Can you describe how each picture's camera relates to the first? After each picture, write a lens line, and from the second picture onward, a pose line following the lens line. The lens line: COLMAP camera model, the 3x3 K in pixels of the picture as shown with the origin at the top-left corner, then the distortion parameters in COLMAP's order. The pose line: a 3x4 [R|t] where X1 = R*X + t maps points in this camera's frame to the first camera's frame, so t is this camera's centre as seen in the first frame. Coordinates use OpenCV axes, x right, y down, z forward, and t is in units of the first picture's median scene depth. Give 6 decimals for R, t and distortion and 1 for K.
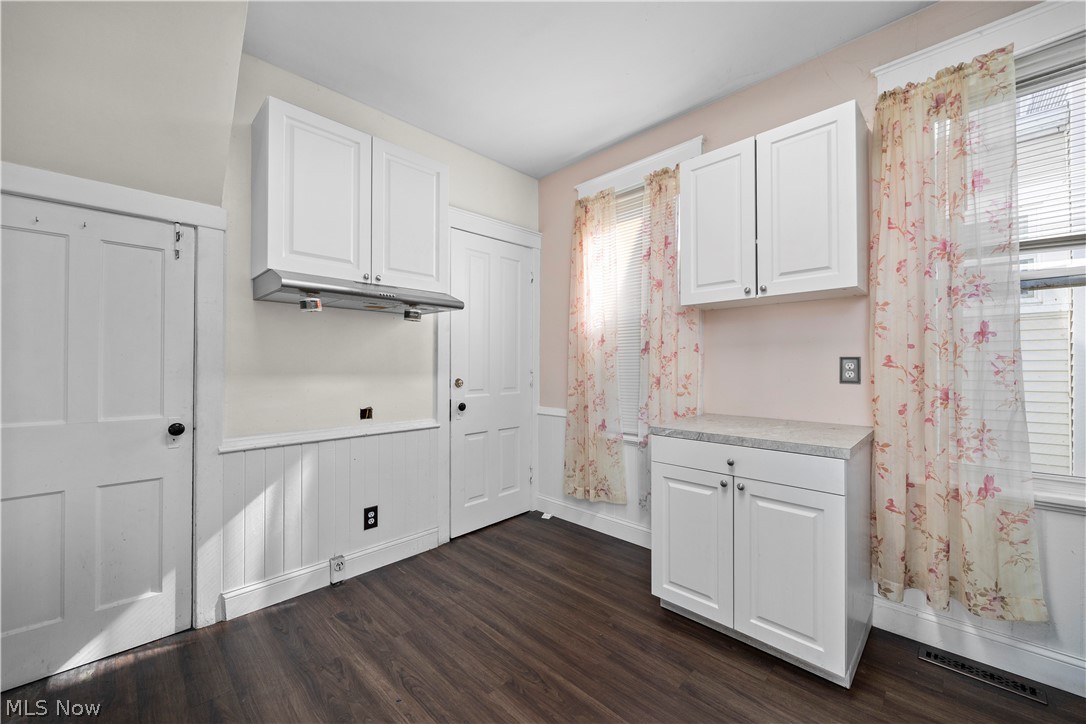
lens RADIAL K [[421.5, 0, 542.8], [0, 421.5, 364.0], [0, 0, 1]] dist [-0.002289, -0.000616]
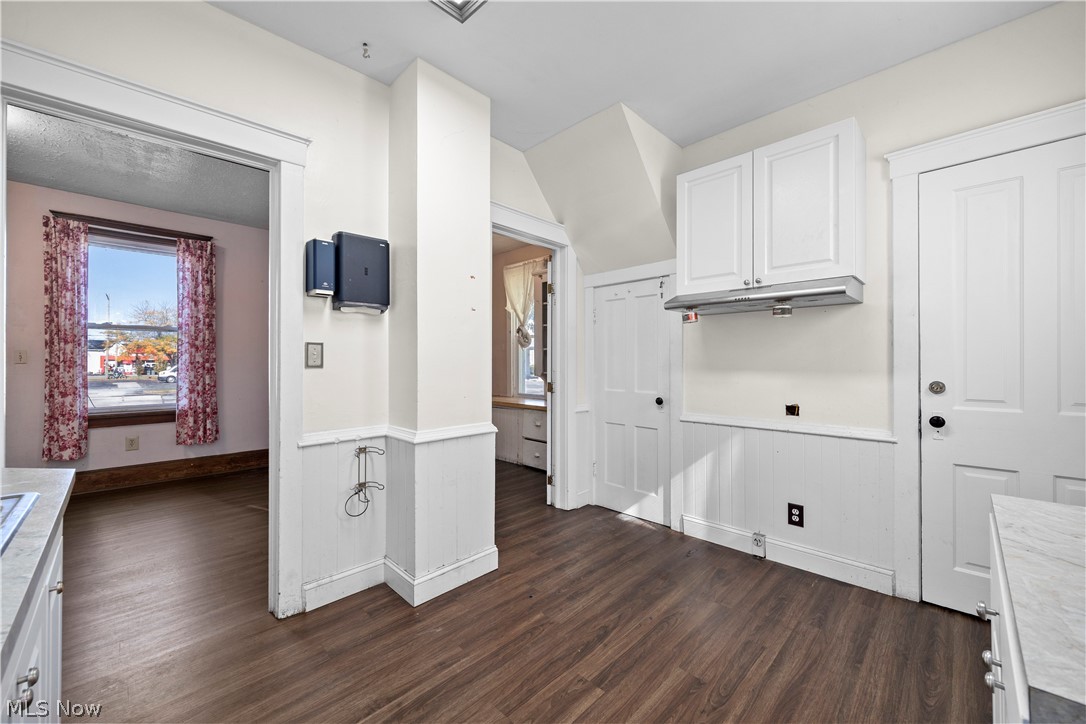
lens RADIAL K [[421.5, 0, 545.7], [0, 421.5, 359.9], [0, 0, 1]] dist [-0.002289, -0.000616]
pose [[-0.000496, -0.002339, -0.999997, 0.680264], [0.007967, 0.999966, -0.002343, -0.006235], [0.999968, -0.007968, -0.000477, 0.470336]]
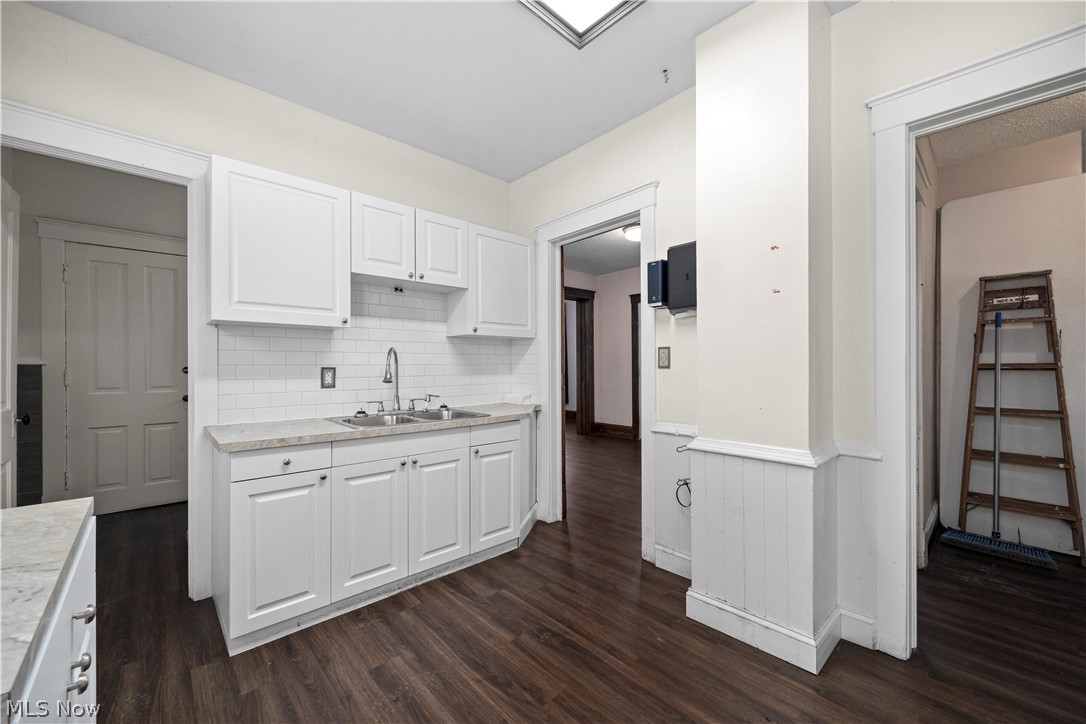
lens RADIAL K [[421.5, 0, 540.5], [0, 421.5, 365.5], [0, 0, 1]] dist [-0.002289, -0.000616]
pose [[-0.999029, 0.004583, 0.043807, 0.026749], [0.004442, 0.999985, -0.003307, 0.000131], [-0.043822, -0.003110, -0.999035, 1.083056]]
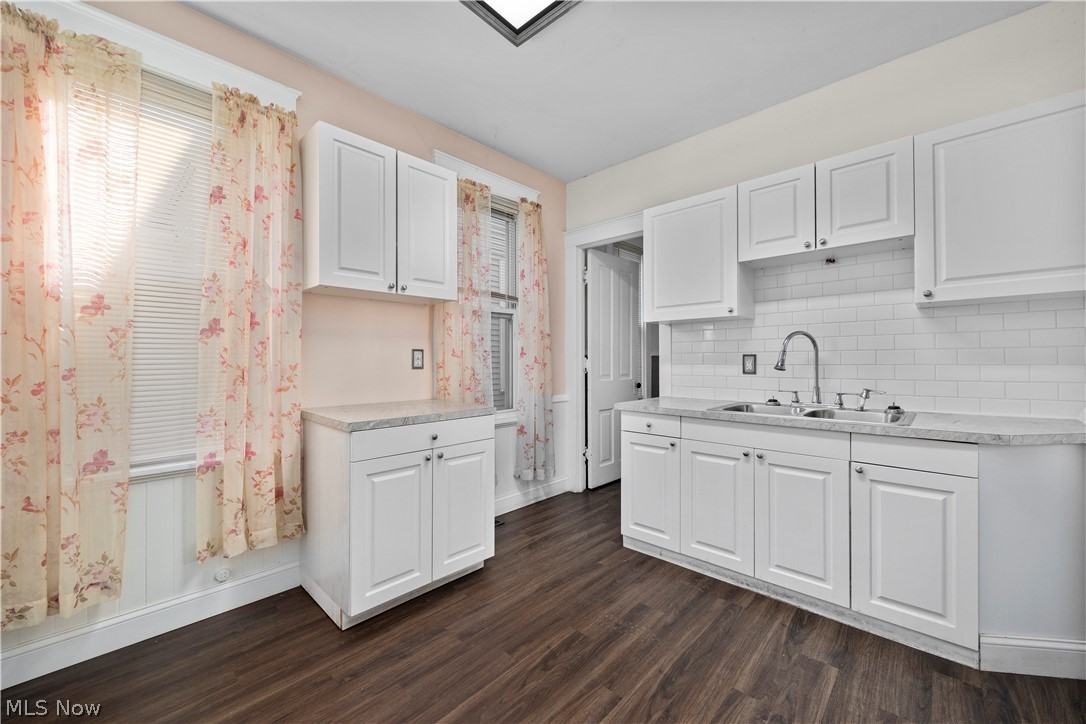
lens RADIAL K [[421.5, 0, 547.6], [0, 421.5, 358.2], [0, 0, 1]] dist [-0.002289, -0.000616]
pose [[-0.032469, 0.008694, 0.999435, -0.555624], [-0.000265, 0.999962, -0.008707, 0.020836], [-0.999473, -0.000548, -0.032465, 0.560035]]
